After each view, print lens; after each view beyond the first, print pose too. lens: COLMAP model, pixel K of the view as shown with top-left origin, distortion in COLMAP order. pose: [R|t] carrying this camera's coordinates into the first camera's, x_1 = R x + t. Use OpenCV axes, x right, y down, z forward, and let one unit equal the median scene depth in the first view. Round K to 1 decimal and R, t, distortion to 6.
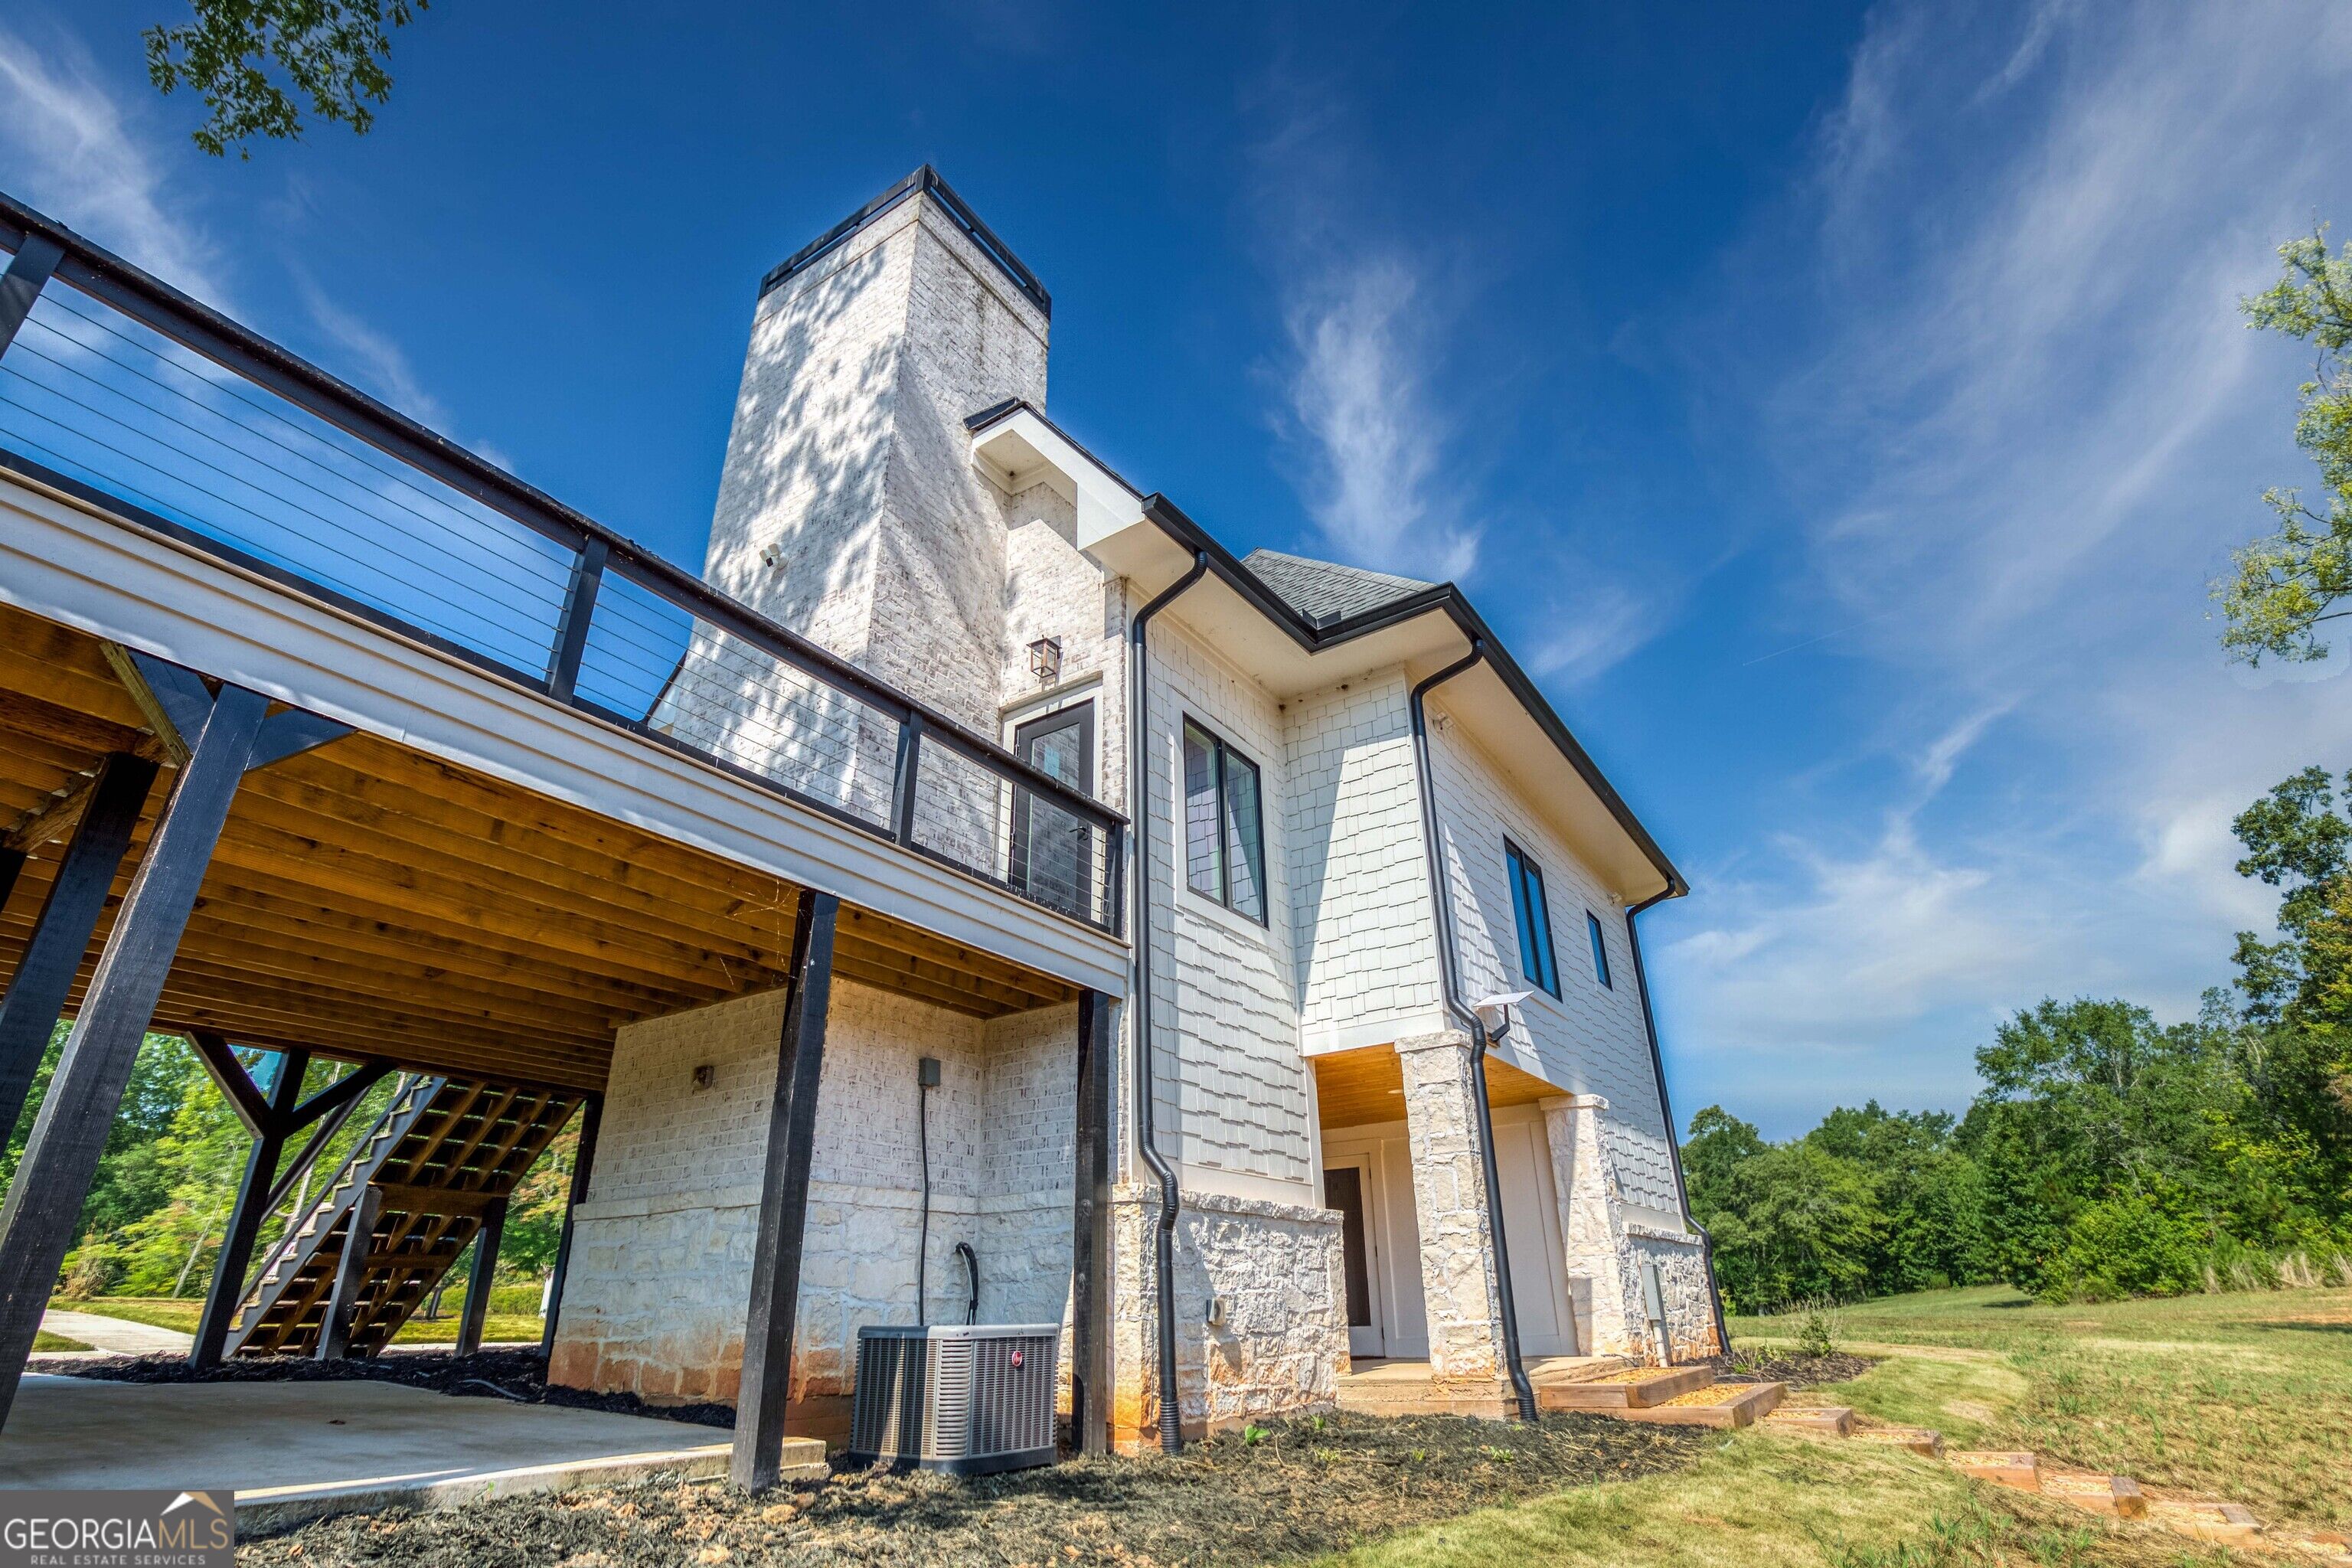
lens RADIAL K [[1152.9, 0, 1187.1], [0, 1152.9, 779.3], [0, 0, 1]] dist [-0.026084, 0.001376]
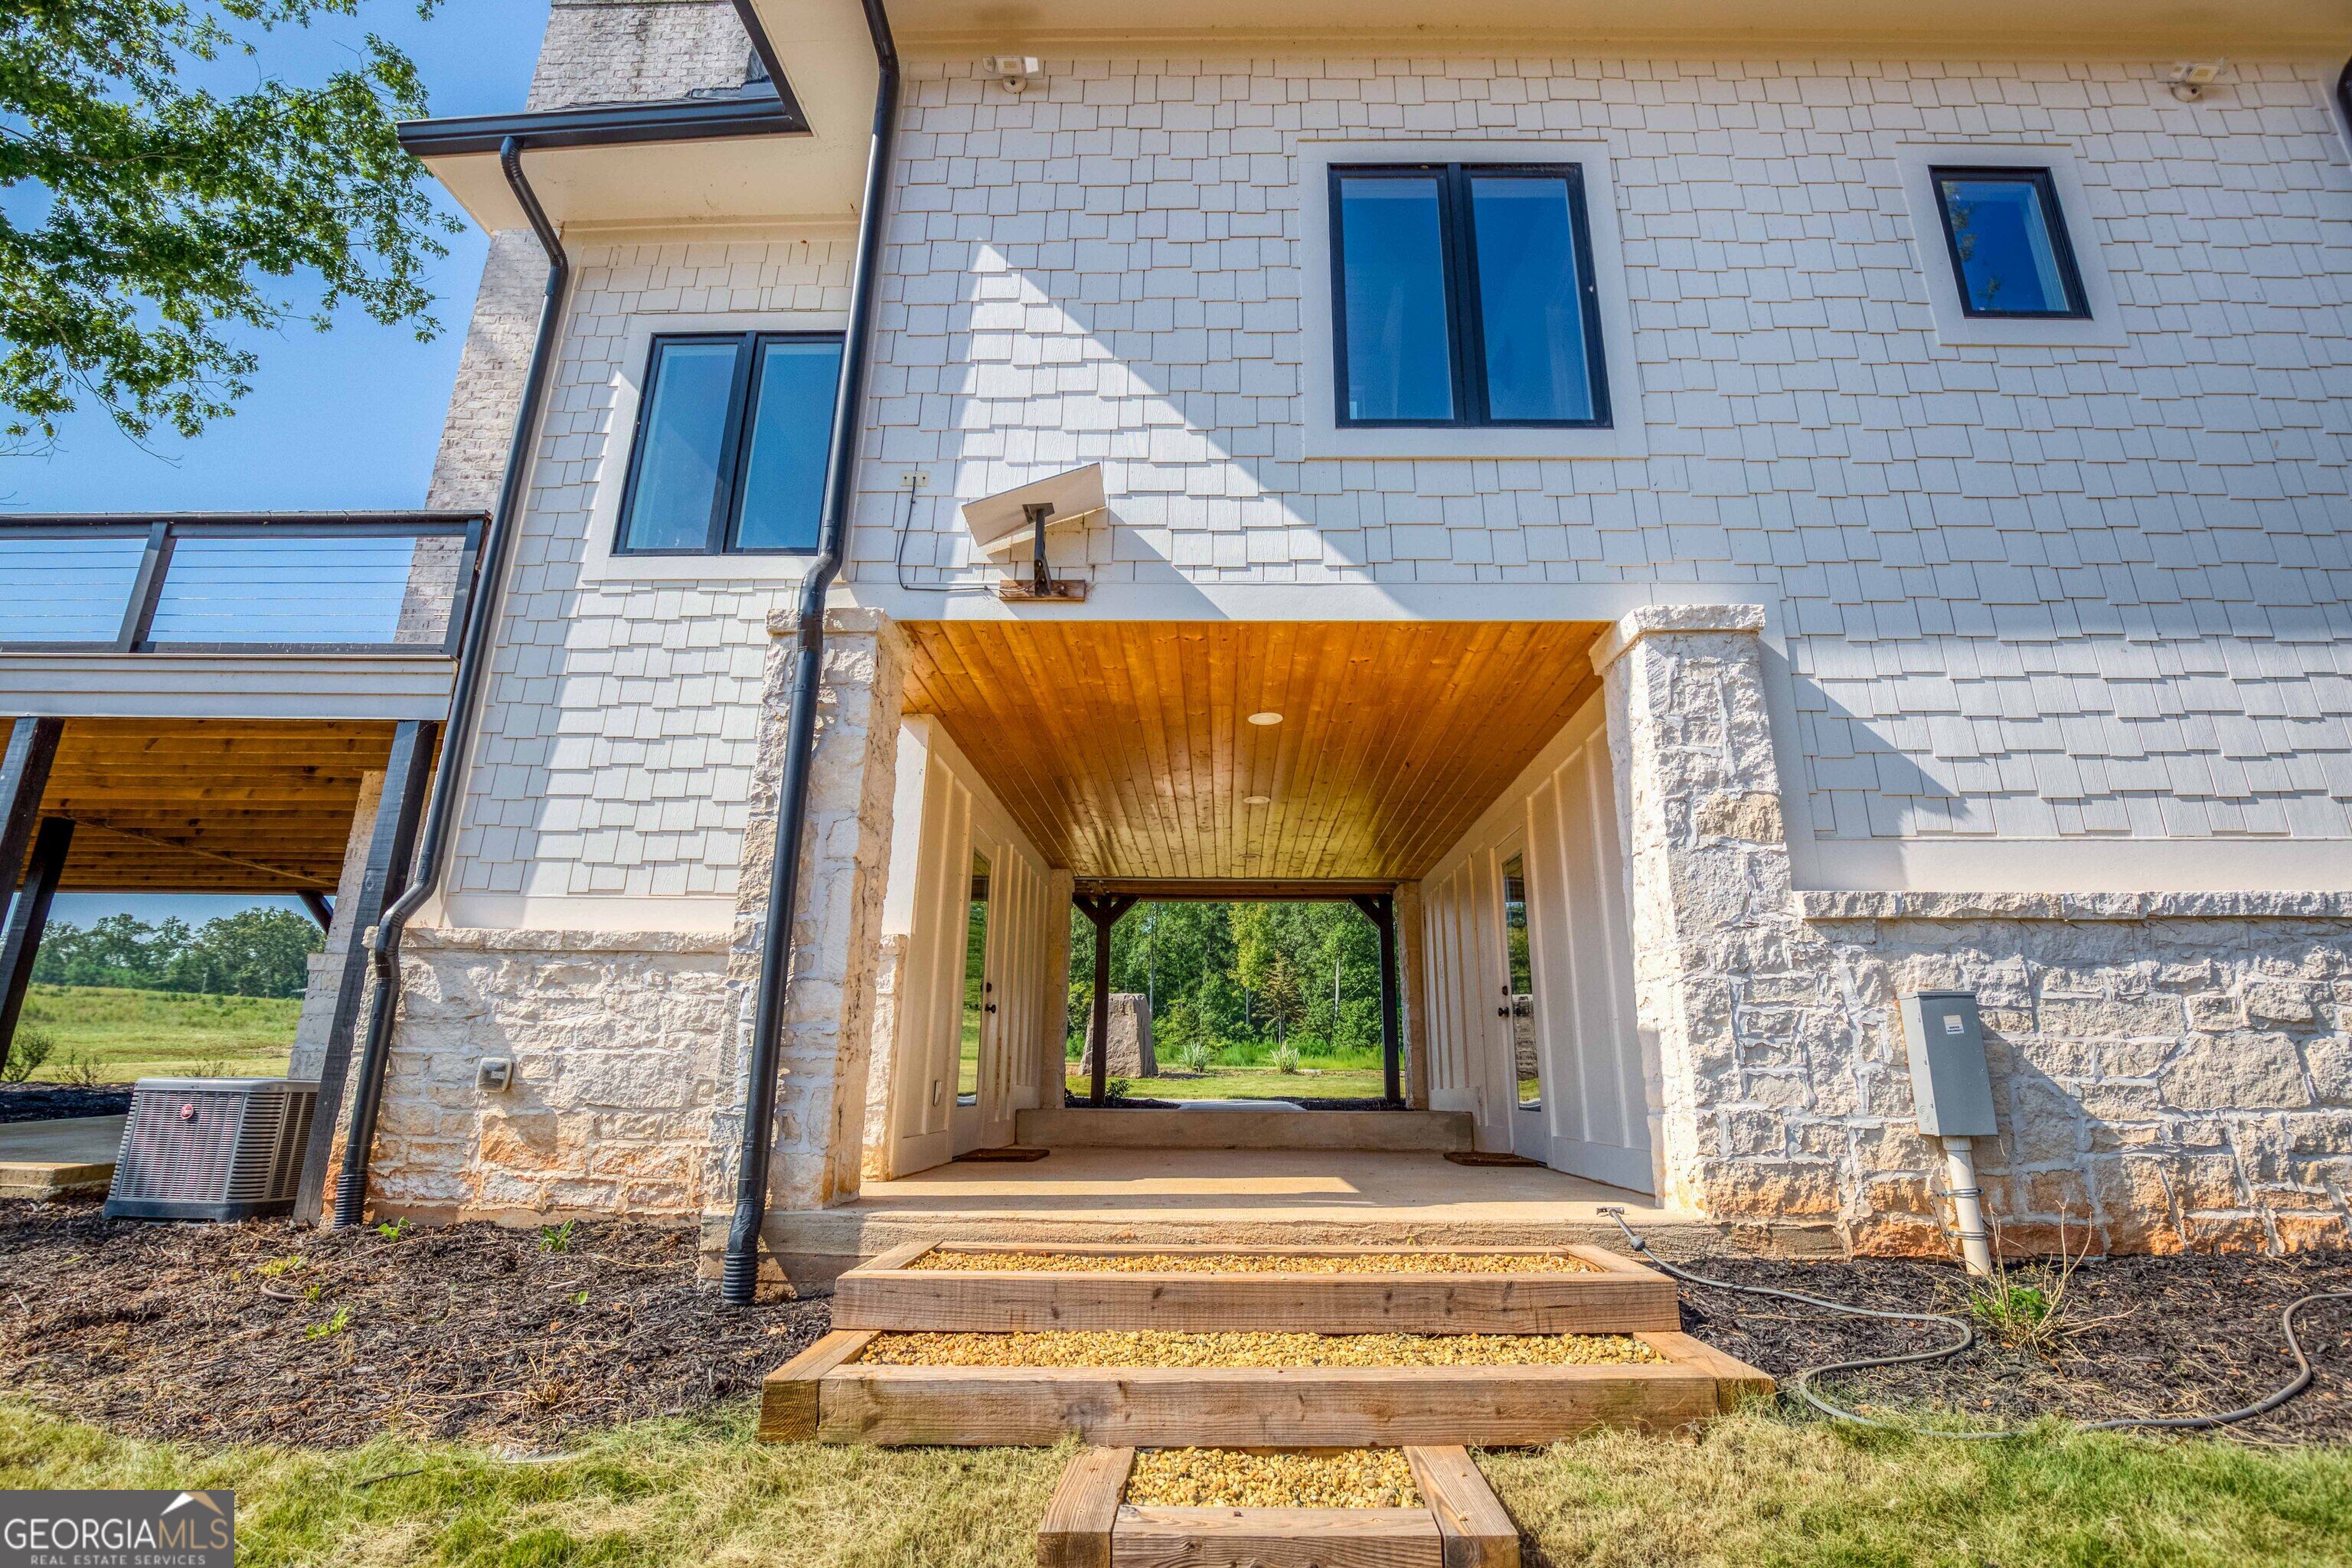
lens RADIAL K [[1102.3, 0, 1185.8], [0, 1102.3, 781.0], [0, 0, 1]] dist [-0.040024, 0.008280]
pose [[0.529391, -0.211132, -0.821686, 0.143634], [0.343014, 0.939111, -0.020308, 0.071613], [0.775942, -0.271099, 0.569578, 0.158106]]
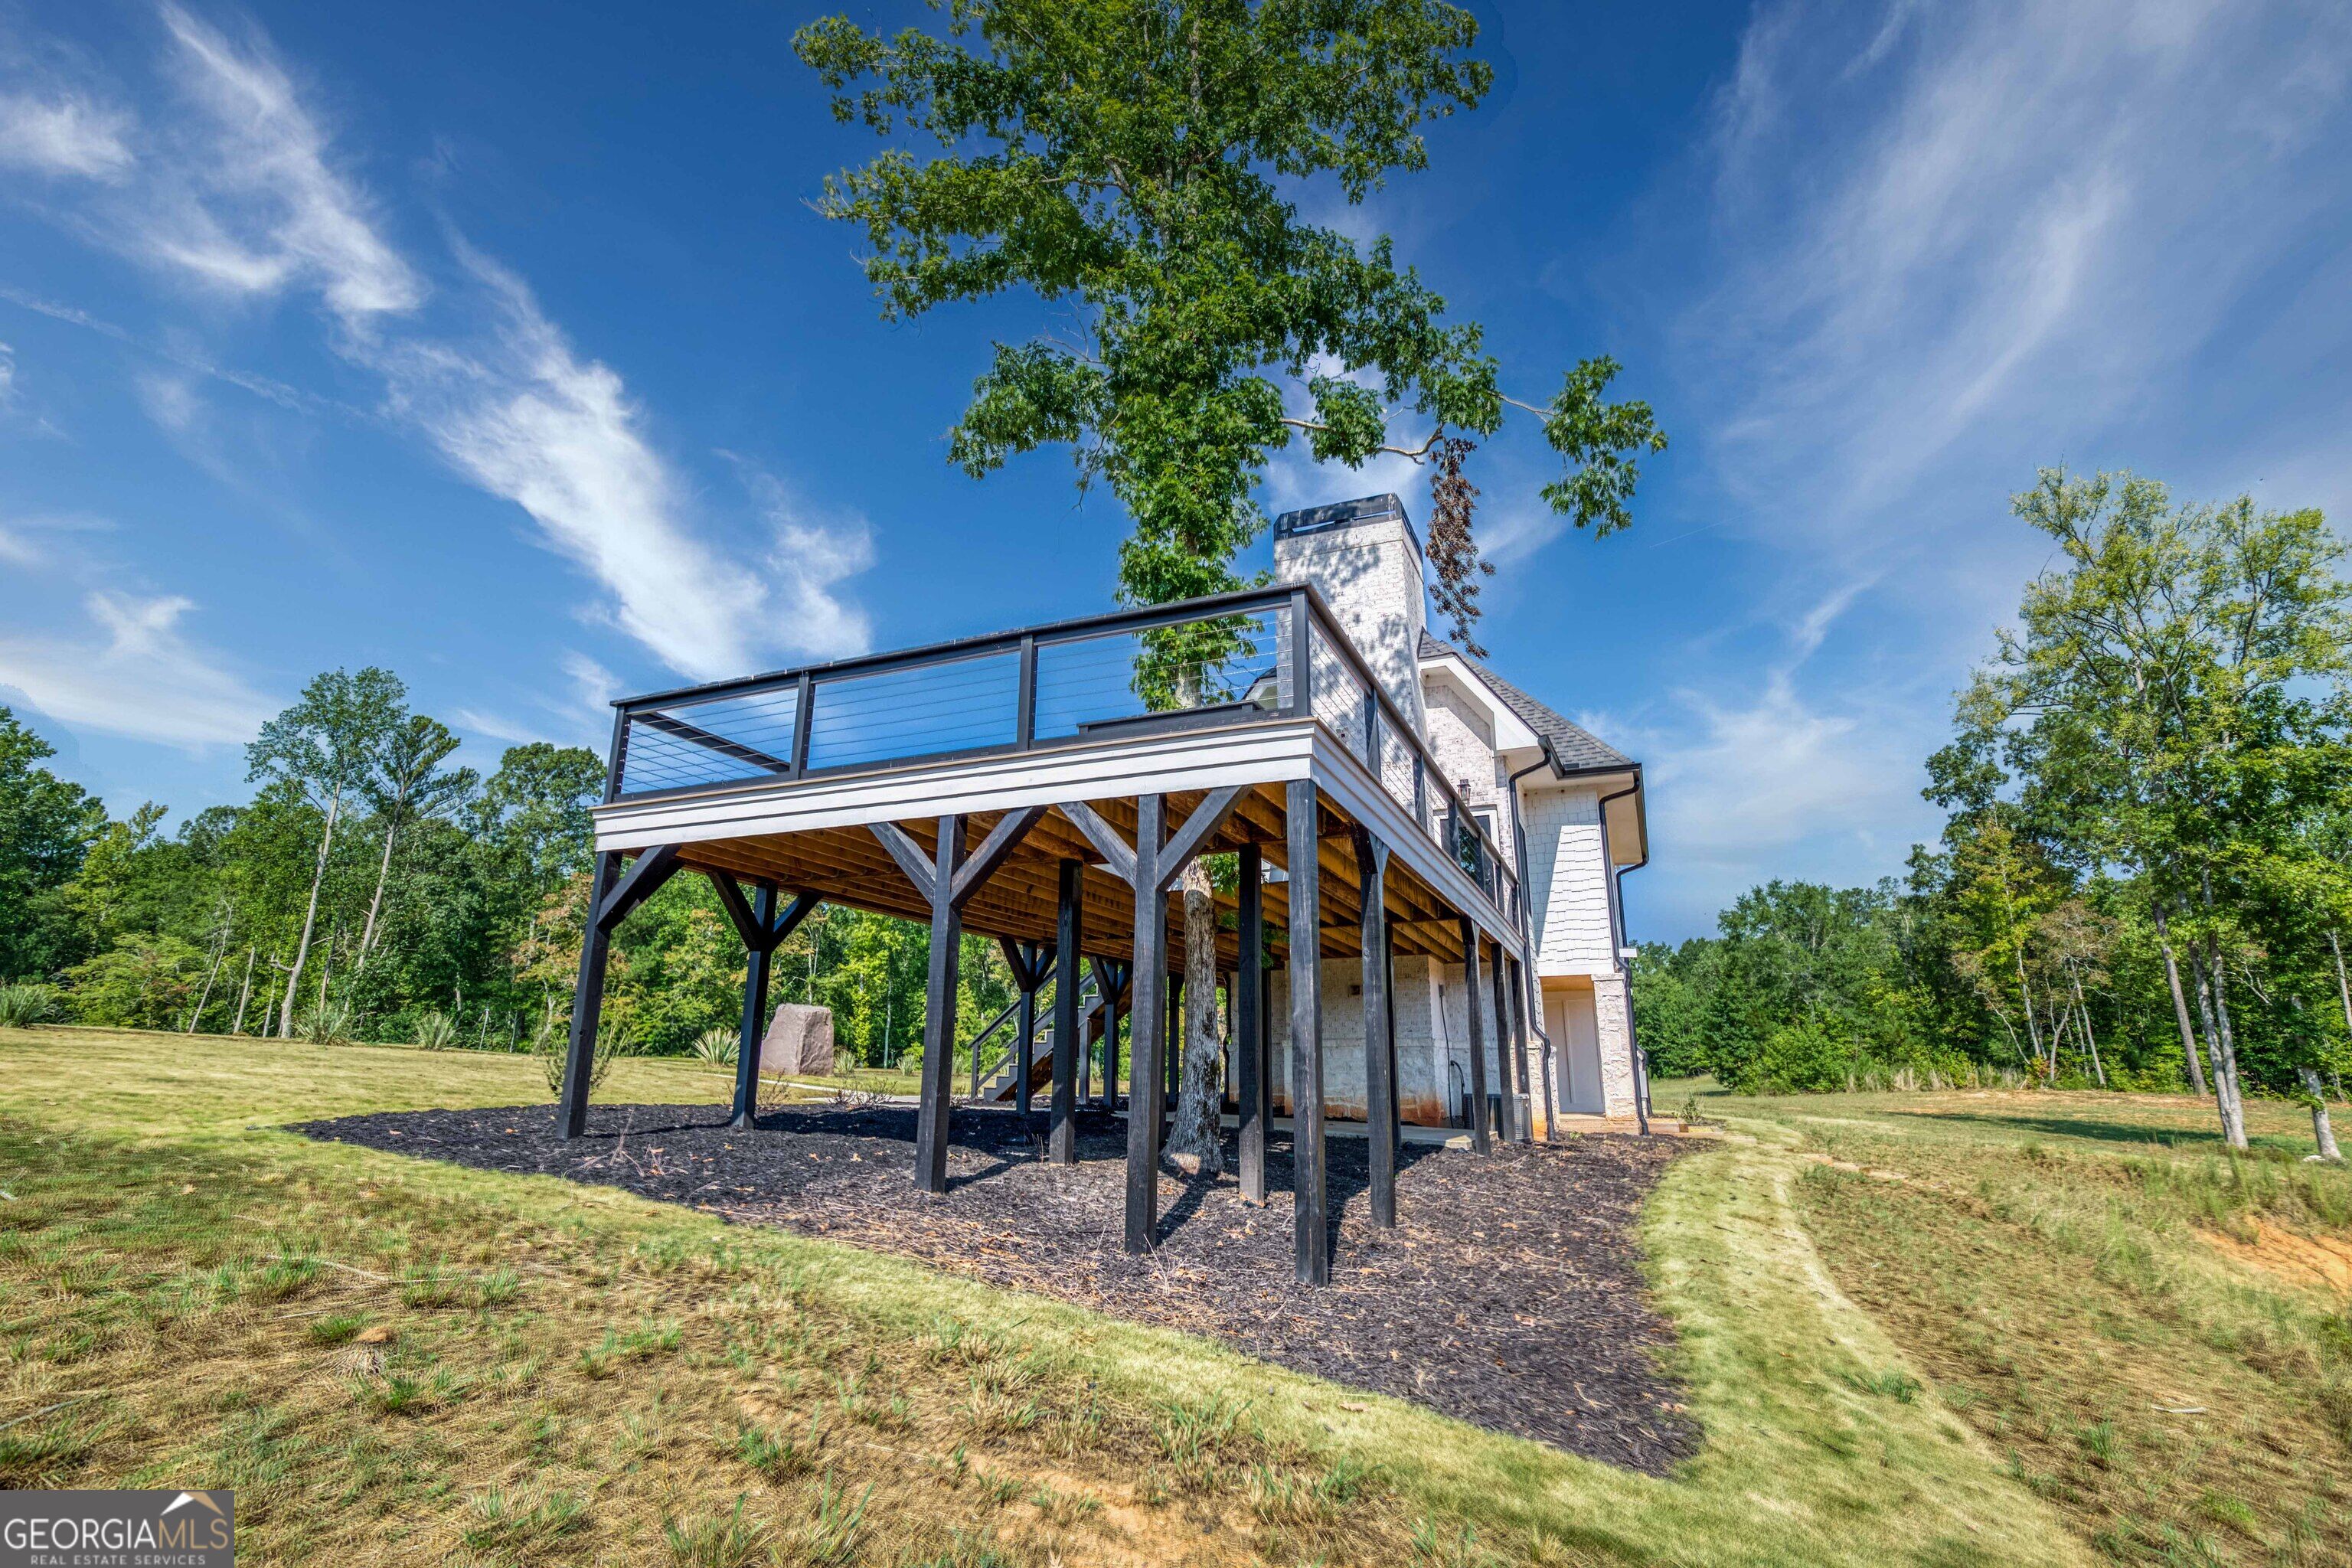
lens RADIAL K [[1102.3, 0, 1175.4], [0, 1102.3, 779.4], [0, 0, 1]] dist [-0.040024, 0.008280]
pose [[0.985492, 0.072974, 0.153231, -0.182946], [-0.097901, 0.981920, 0.162014, -0.077213], [-0.138638, -0.174665, 0.974819, -0.165958]]
